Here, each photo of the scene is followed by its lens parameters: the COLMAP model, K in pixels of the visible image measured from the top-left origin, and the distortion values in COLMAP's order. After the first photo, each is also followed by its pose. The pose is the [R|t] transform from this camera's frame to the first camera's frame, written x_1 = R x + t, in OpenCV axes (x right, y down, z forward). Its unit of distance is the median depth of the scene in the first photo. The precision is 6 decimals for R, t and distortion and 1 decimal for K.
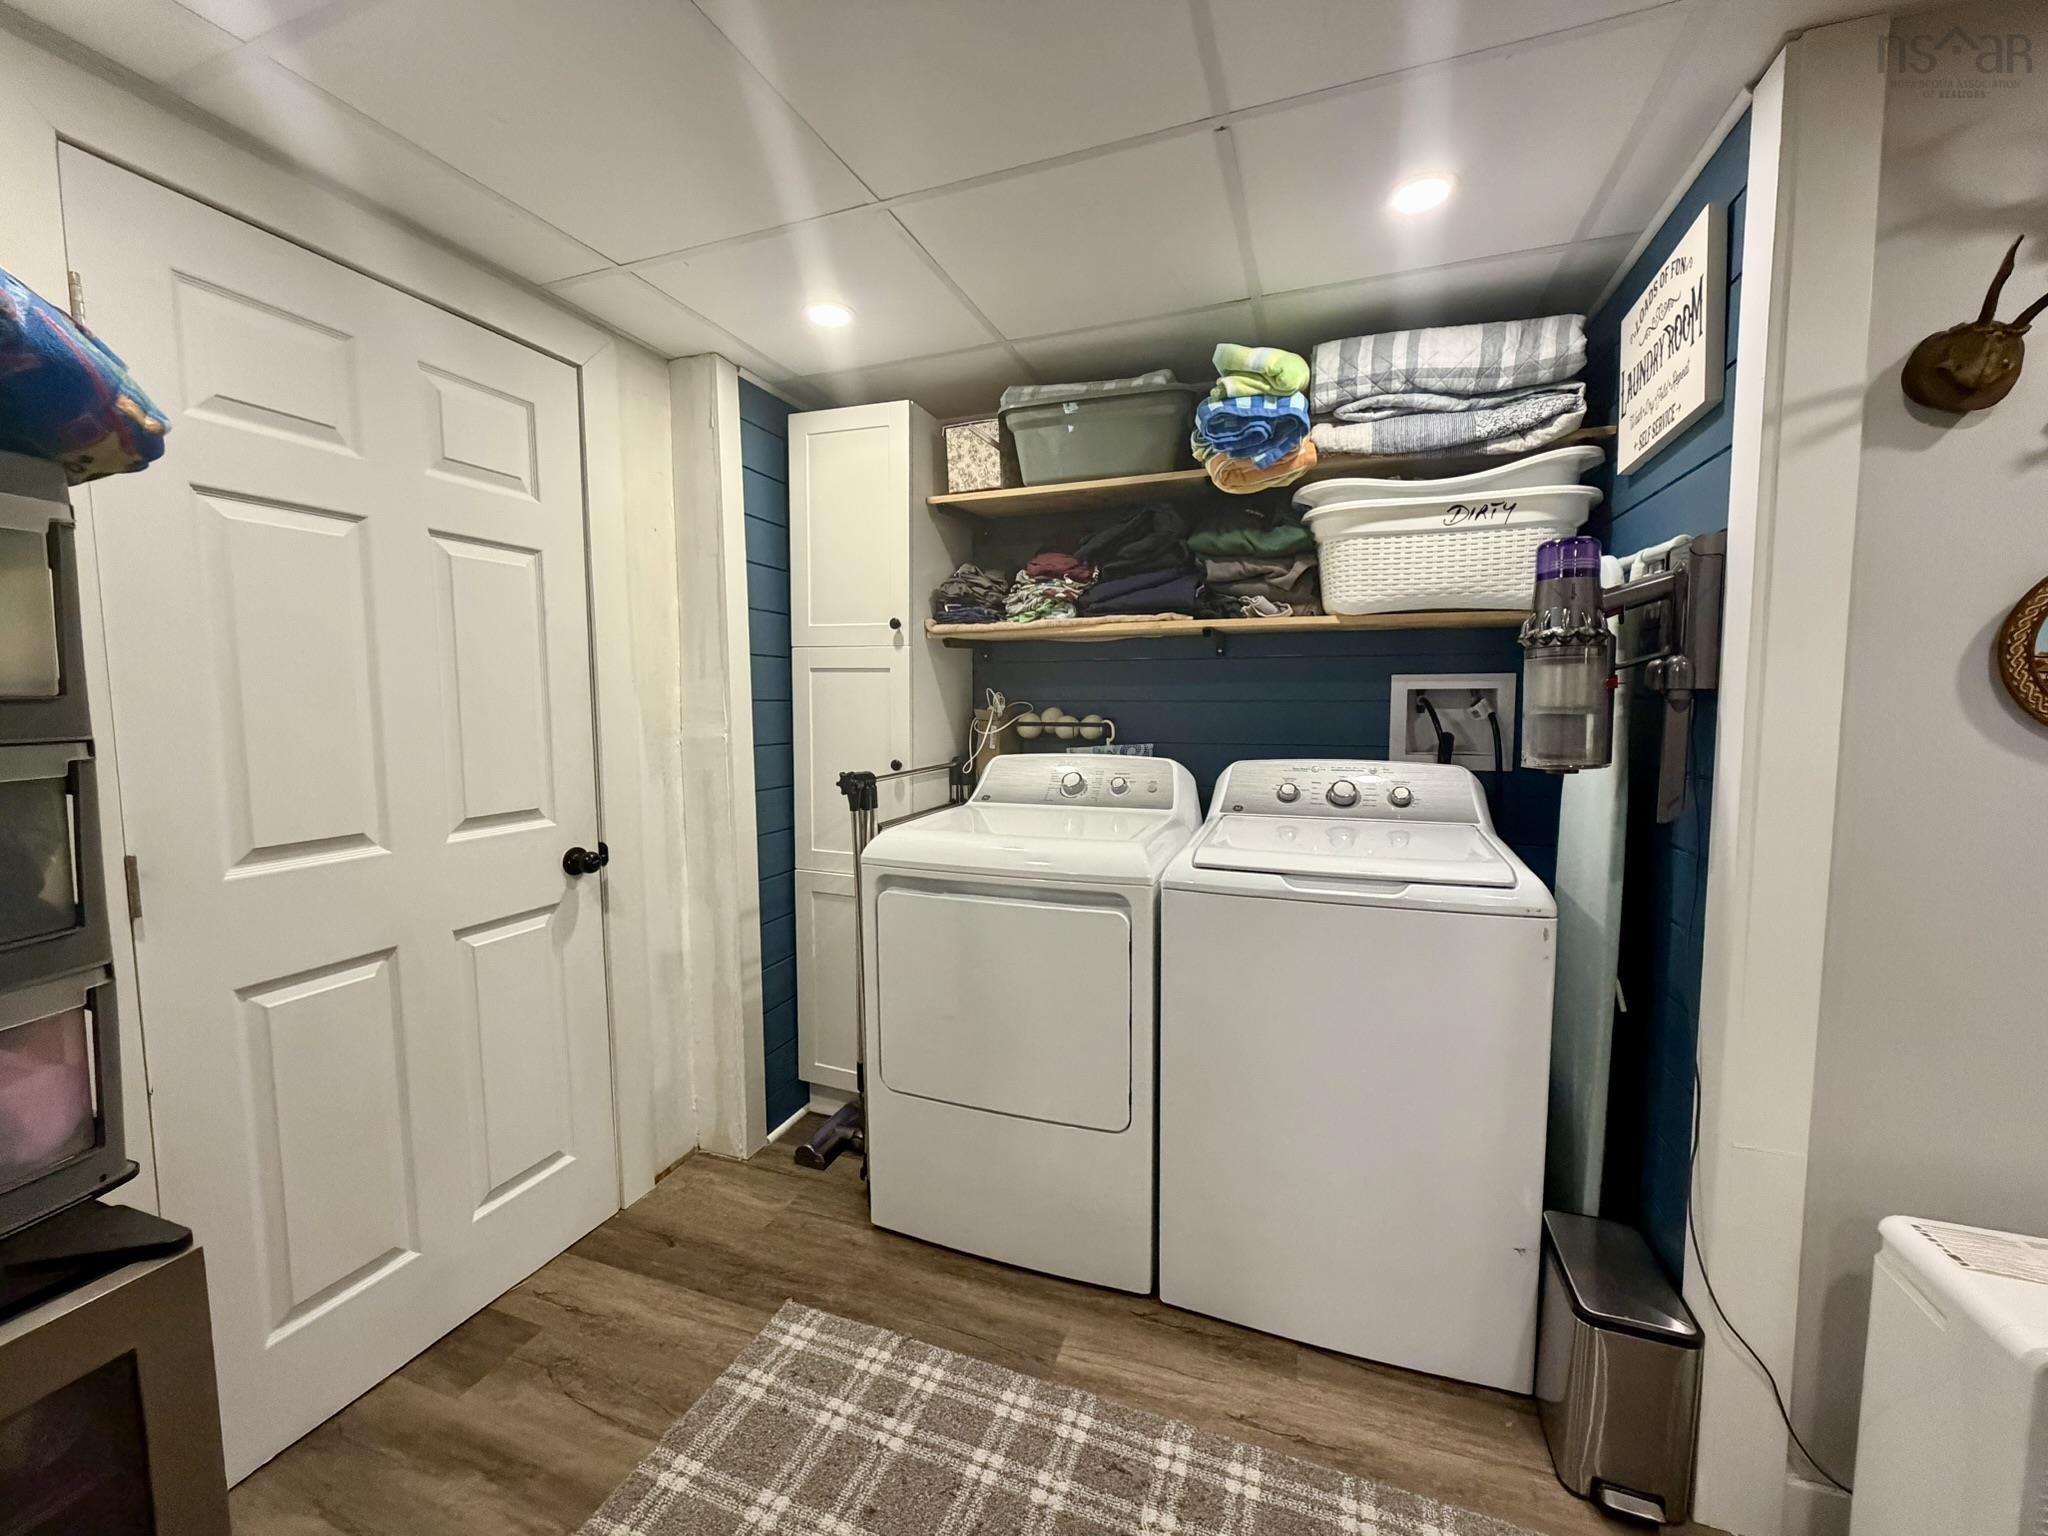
lens RADIAL K [[812.6, 0, 1028.4], [0, 812.6, 768.0], [0, 0, 1]] dist [0.000504, 0.000022]
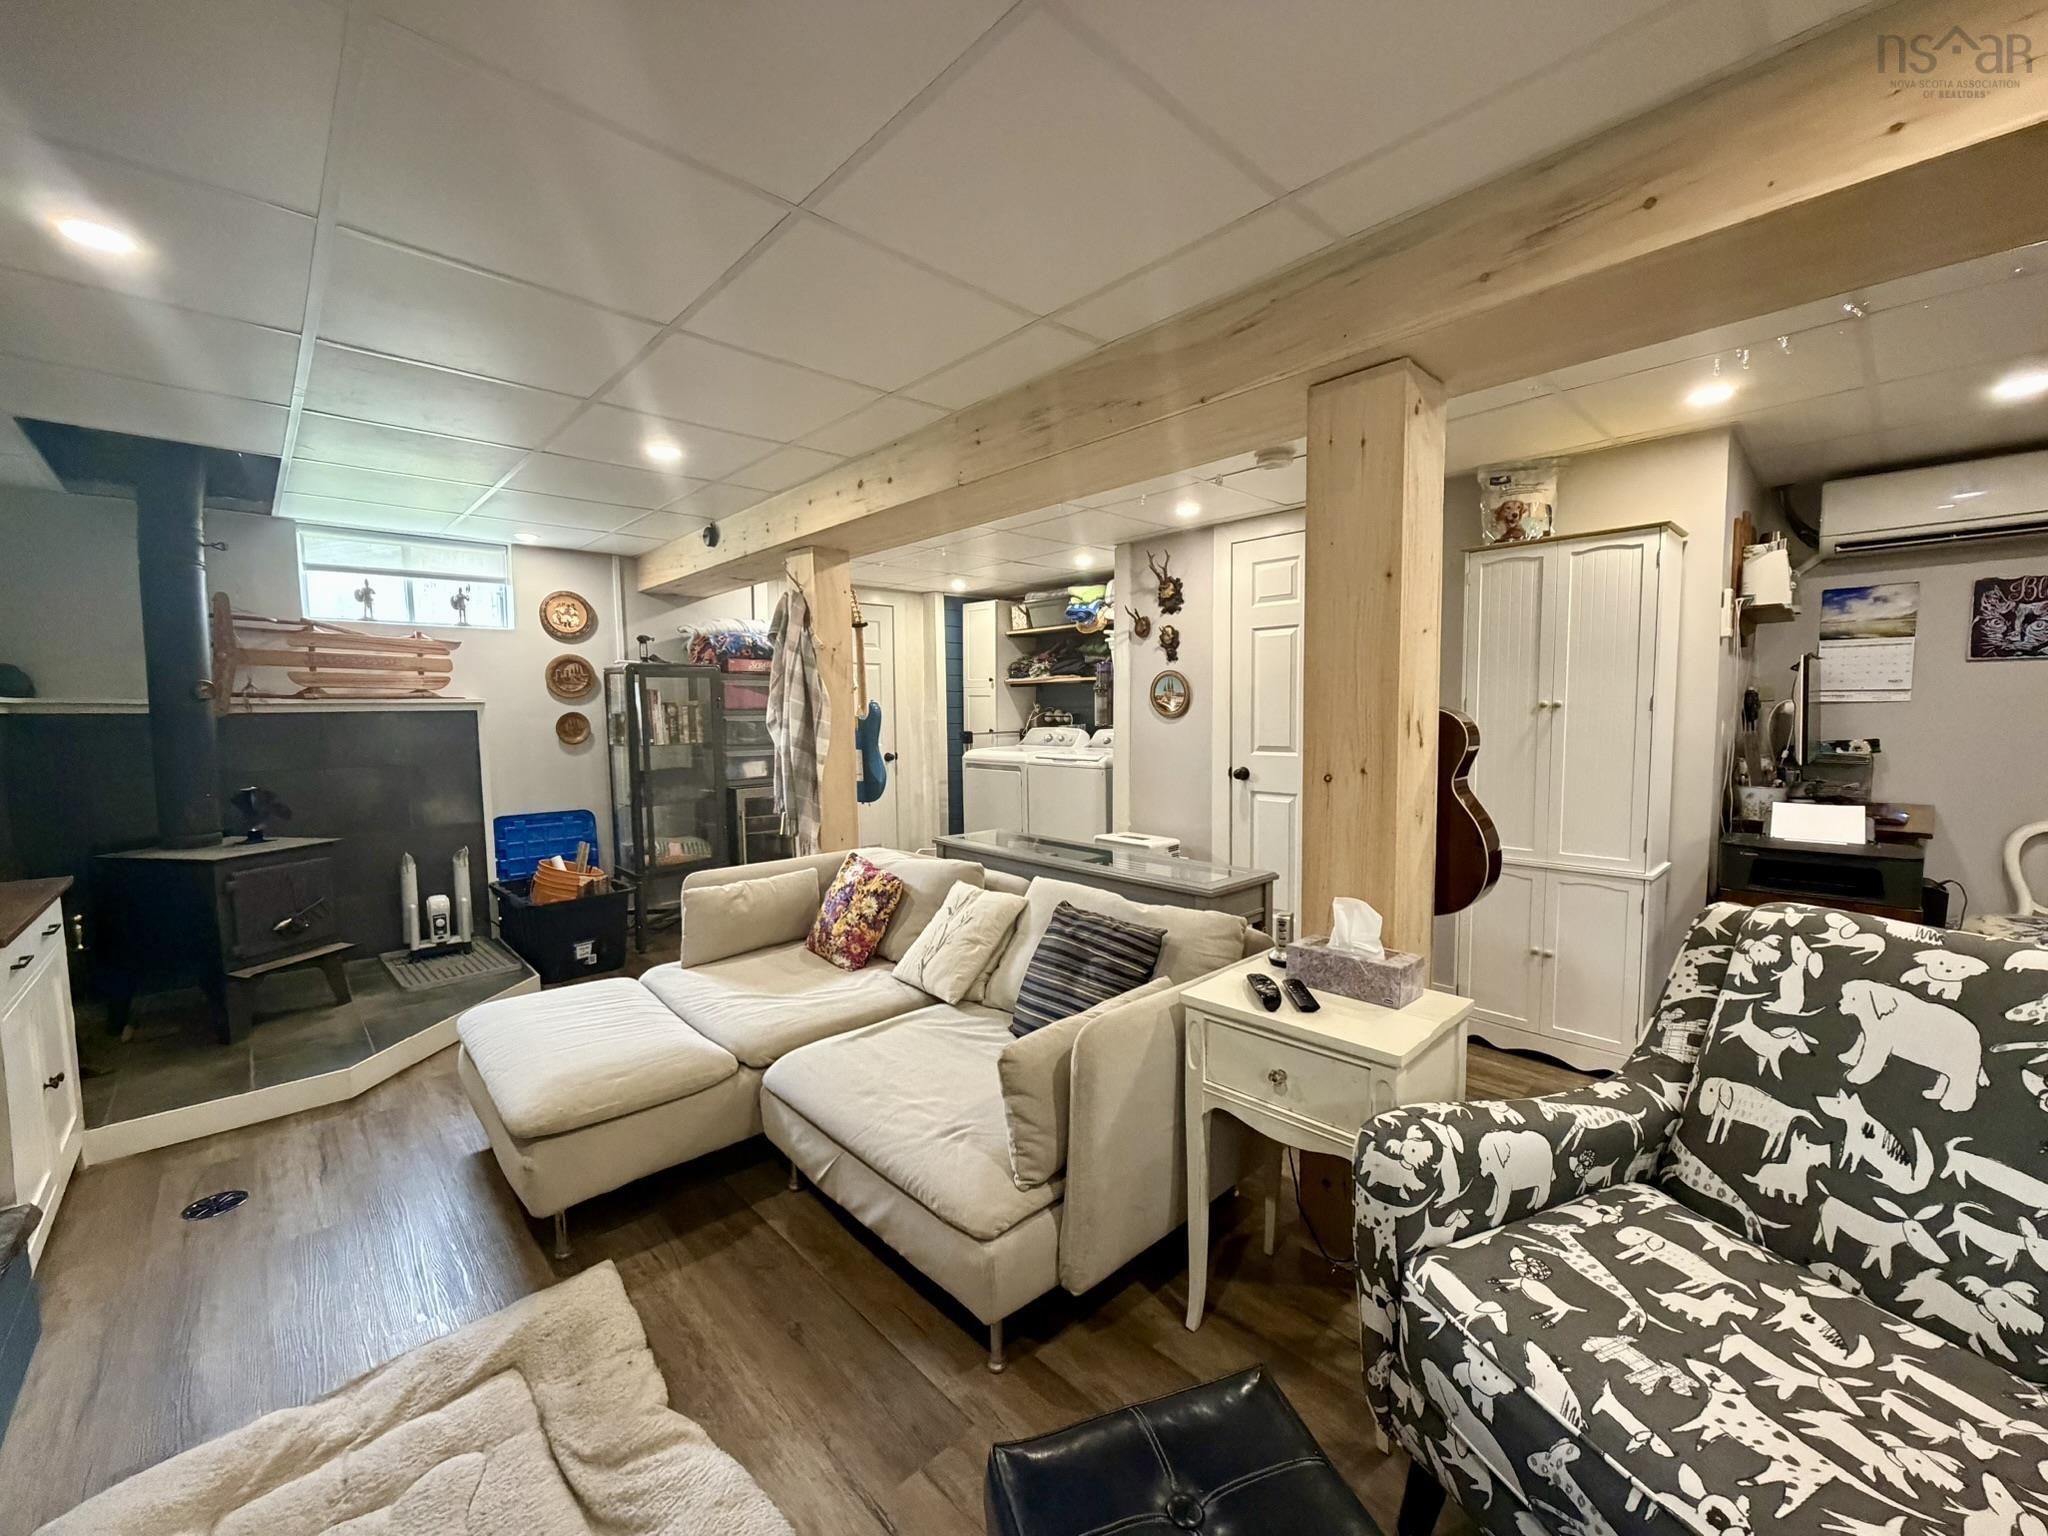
lens RADIAL K [[812.6, 0, 1024.7], [0, 812.6, 766.3], [0, 0, 1]] dist [0.000504, 0.000022]
pose [[0.894732, 0.029125, -0.445653, 1.180393], [-0.031411, 0.999504, 0.002257, 0.108531], [0.445498, 0.011979, 0.895203, -1.422404]]
